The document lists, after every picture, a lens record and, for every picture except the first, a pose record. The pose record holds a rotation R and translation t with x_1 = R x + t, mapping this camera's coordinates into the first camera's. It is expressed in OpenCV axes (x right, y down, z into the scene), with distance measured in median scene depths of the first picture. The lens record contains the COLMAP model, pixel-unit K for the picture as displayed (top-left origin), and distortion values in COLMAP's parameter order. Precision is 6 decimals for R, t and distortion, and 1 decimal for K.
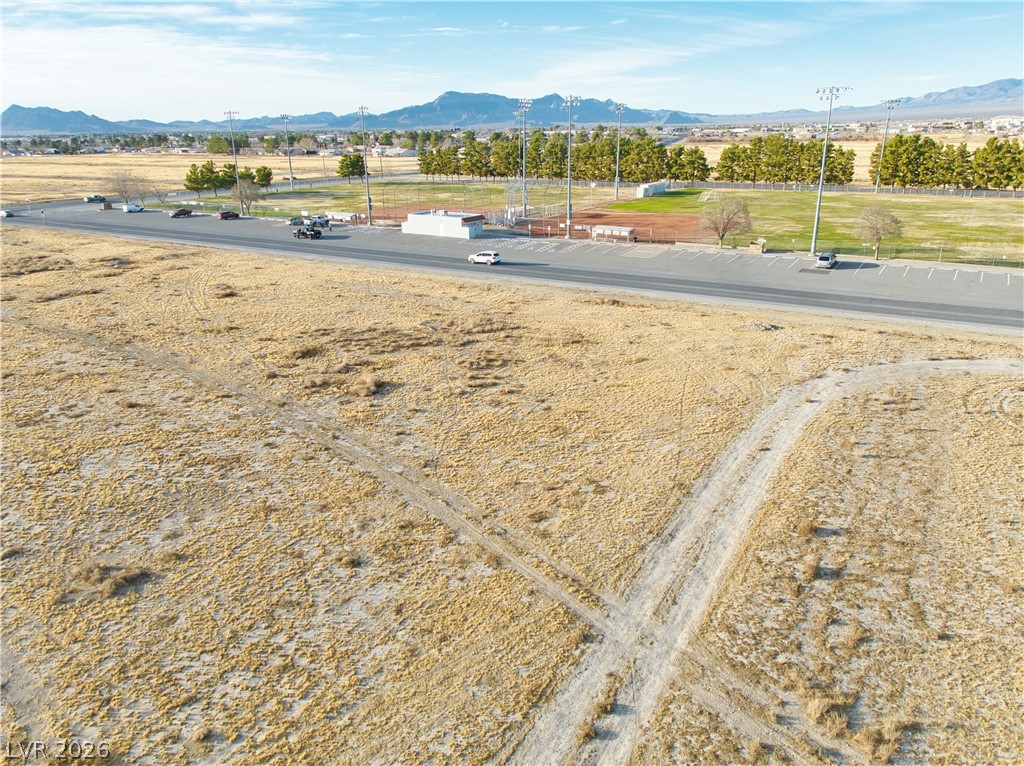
lens RADIAL K [[726.1, 0, 514.4], [0, 726.1, 379.6], [0, 0, 1]] dist [0.031197, -0.052289]
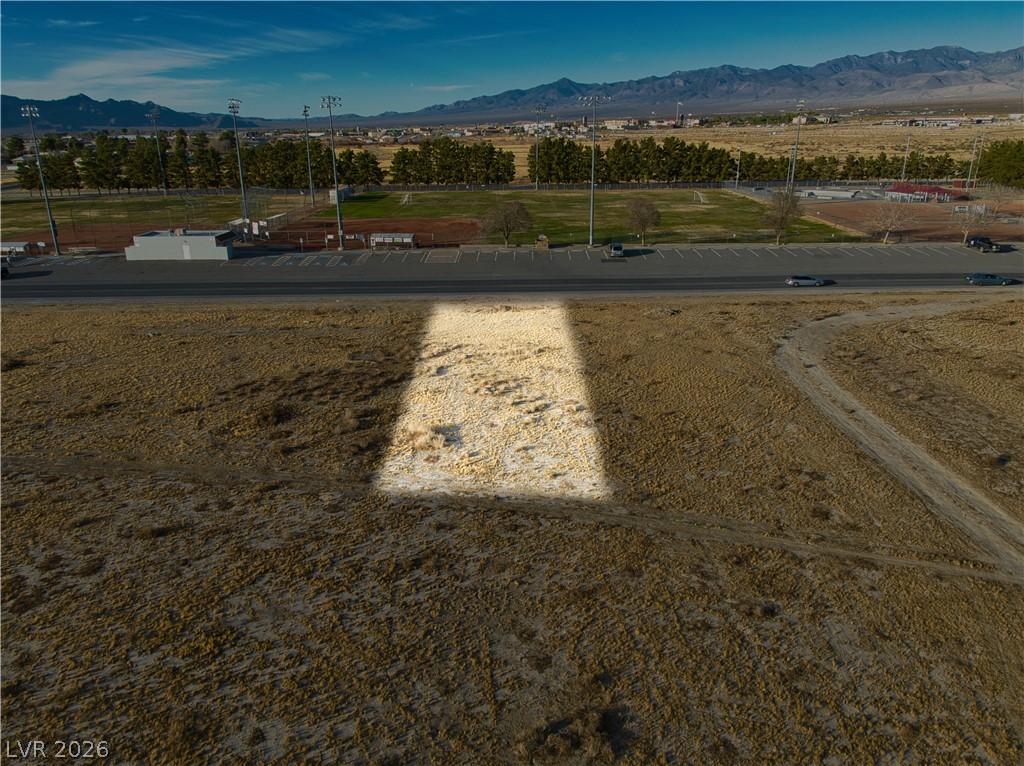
lens RADIAL K [[721.5, 0, 514.8], [0, 721.5, 393.0], [0, 0, 1]] dist [0.018003, -0.043108]
pose [[0.846891, -0.180127, 0.500329, -0.519322], [0.173228, 0.983010, 0.060683, -0.072197], [-0.502760, 0.035279, 0.863706, 0.220526]]
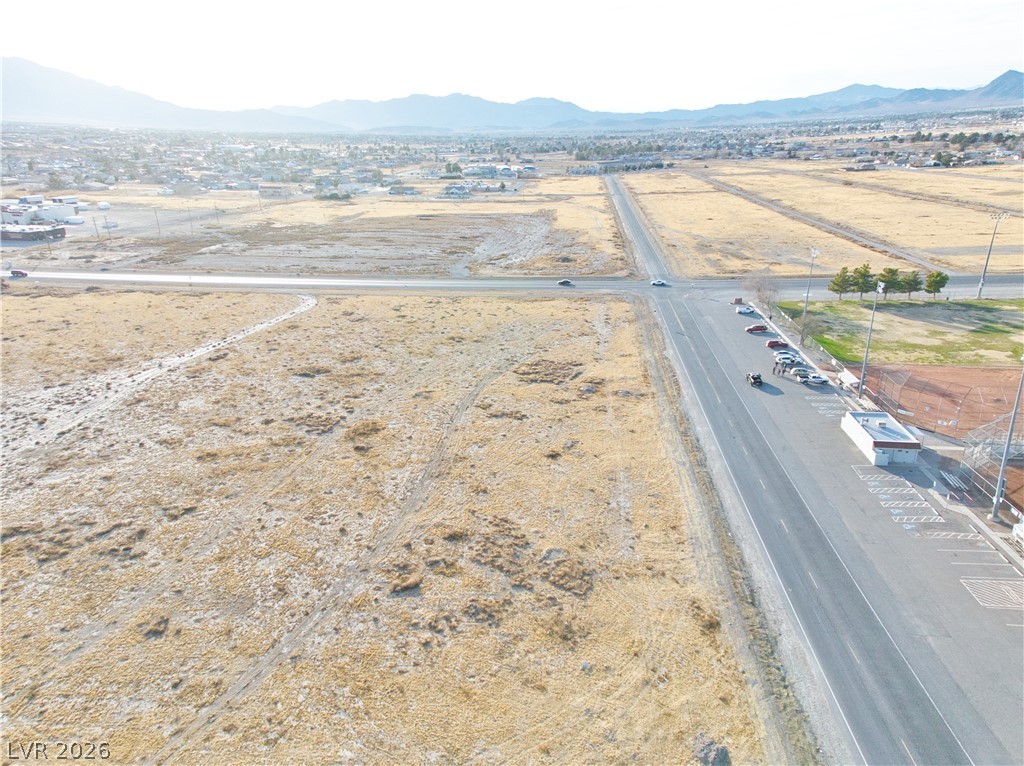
lens RADIAL K [[725.3, 0, 514.2], [0, 725.3, 381.3], [0, 0, 1]] dist [0.216325, -0.003594]
pose [[0.456072, 0.292216, -0.840600, 1.093499], [-0.284956, 0.942775, 0.173131, -0.730863], [0.843089, 0.160574, 0.513242, 0.311785]]
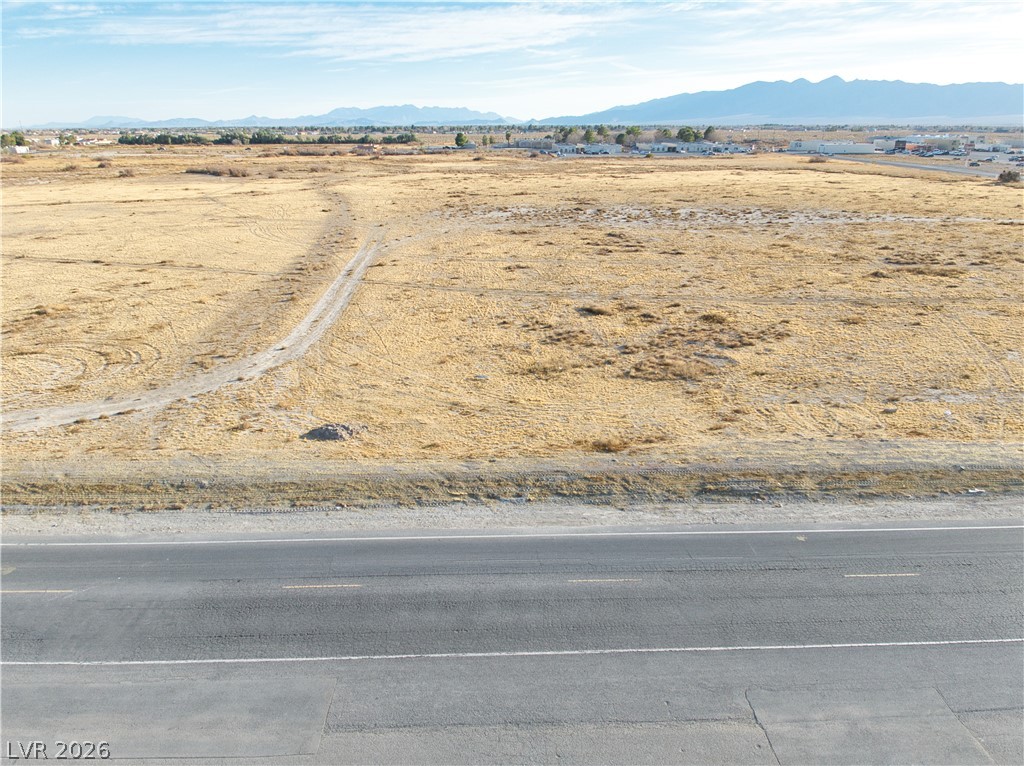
lens RADIAL K [[721.5, 0, 514.8], [0, 721.5, 393.0], [0, 0, 1]] dist [0.018003, -0.043108]
pose [[-0.828073, 0.210834, -0.519465, 0.666459], [-0.169019, 0.789590, 0.589899, -0.640035], [0.534535, 0.576279, -0.618203, 1.832187]]
